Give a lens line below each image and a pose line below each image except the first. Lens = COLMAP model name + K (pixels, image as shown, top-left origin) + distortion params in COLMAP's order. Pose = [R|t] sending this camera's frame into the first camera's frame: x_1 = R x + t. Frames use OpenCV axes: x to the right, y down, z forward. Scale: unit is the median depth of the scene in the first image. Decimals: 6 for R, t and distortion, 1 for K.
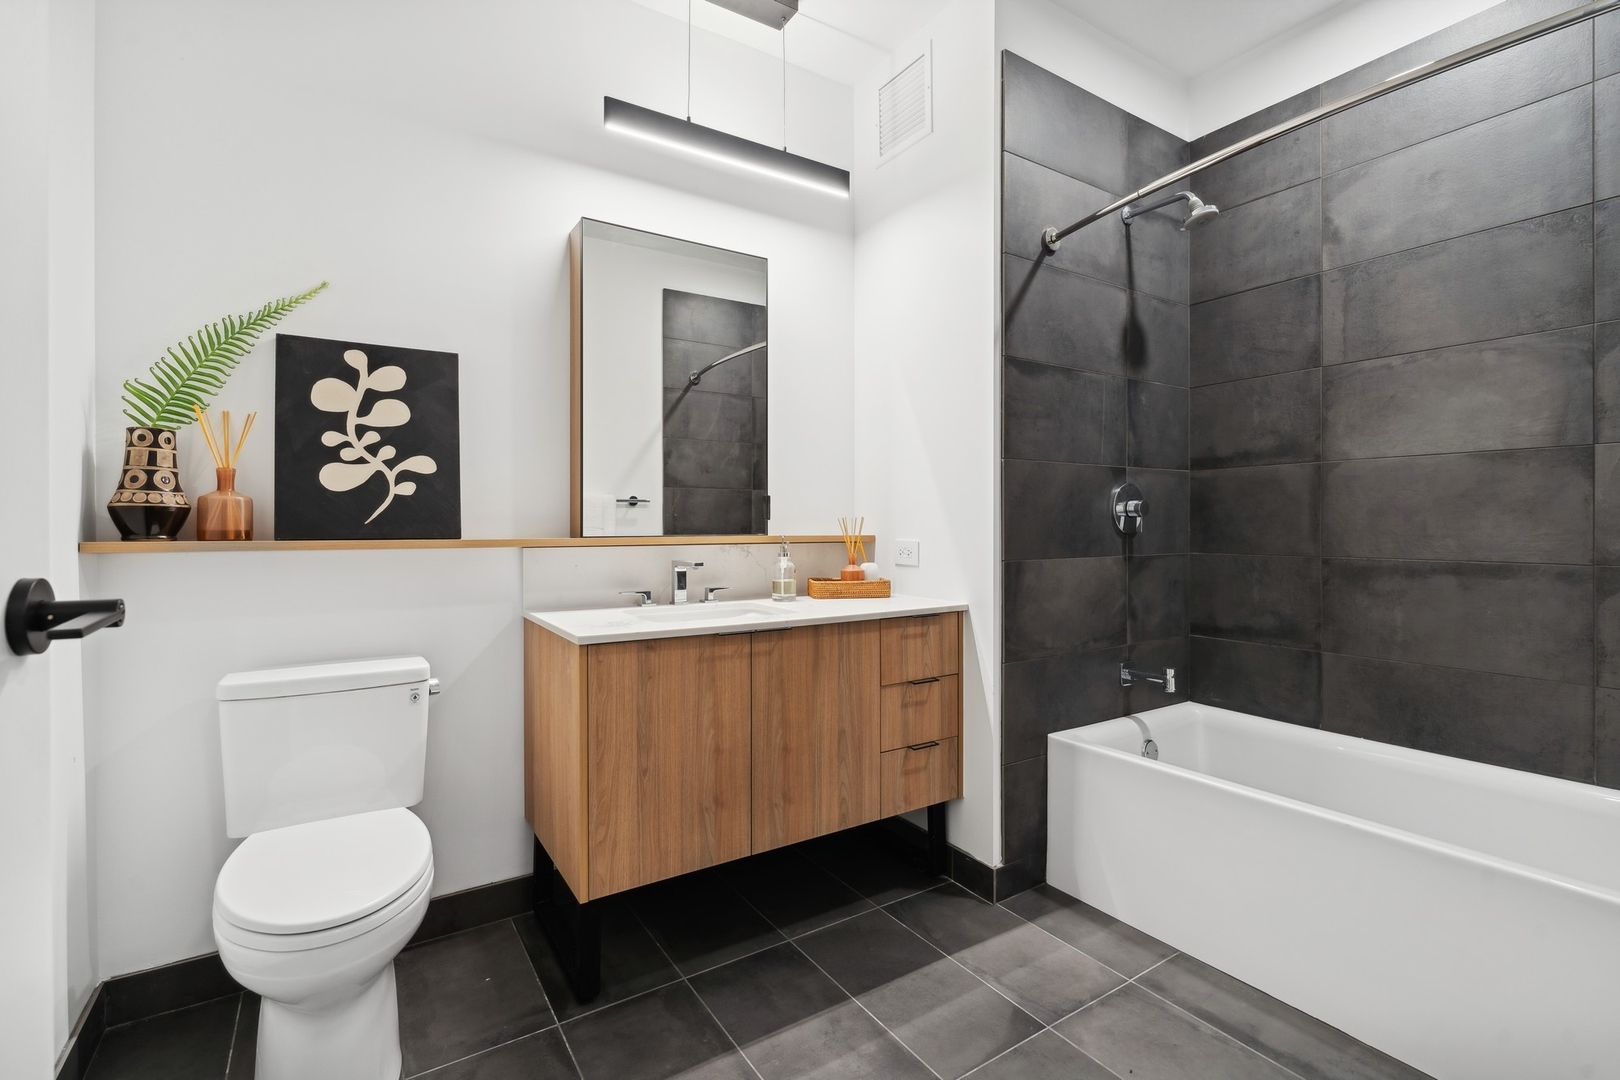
lens RADIAL K [[711.5, 0, 766.4], [0, 711.5, 533.8], [0, 0, 1]] dist [0.010757, -0.000002]
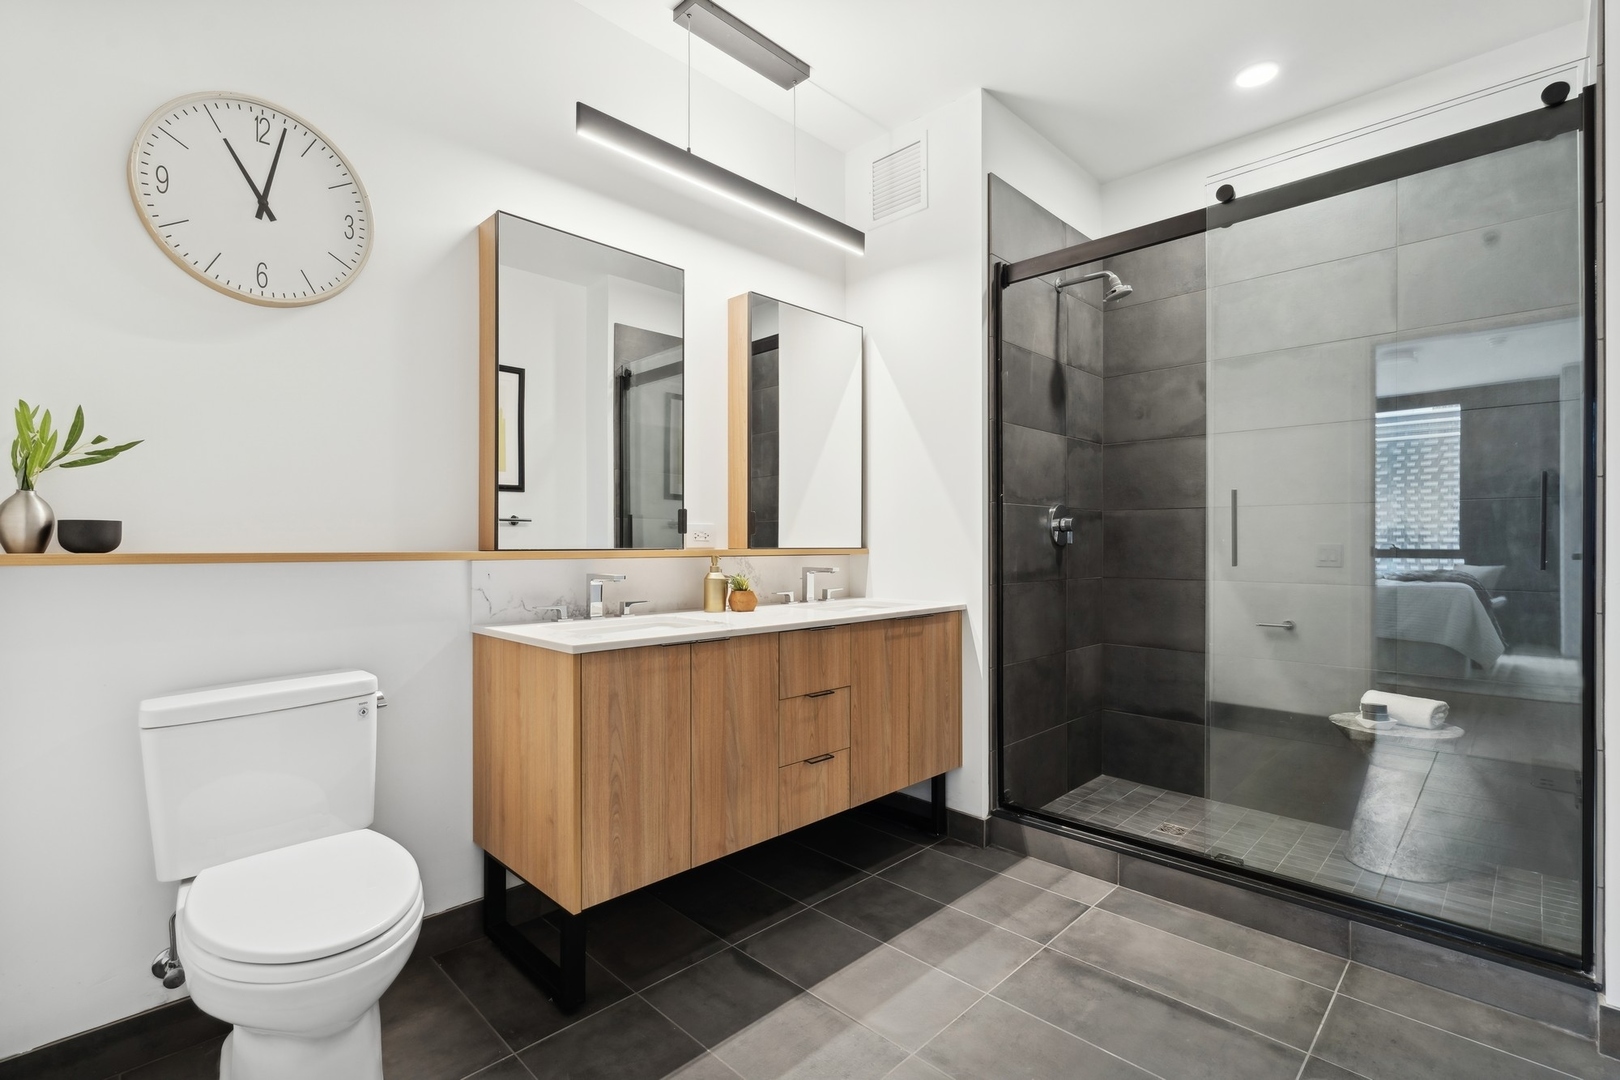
lens RADIAL K [[745.4, 0, 812.3], [0, 745.4, 529.4], [0, 0, 1]] dist [-0.001216, -0.000085]
pose [[0.971716, 0.009689, 0.235952, -0.197728], [-0.004275, 0.999716, -0.023448, 0.002265], [-0.236112, 0.021776, 0.971482, -0.117911]]
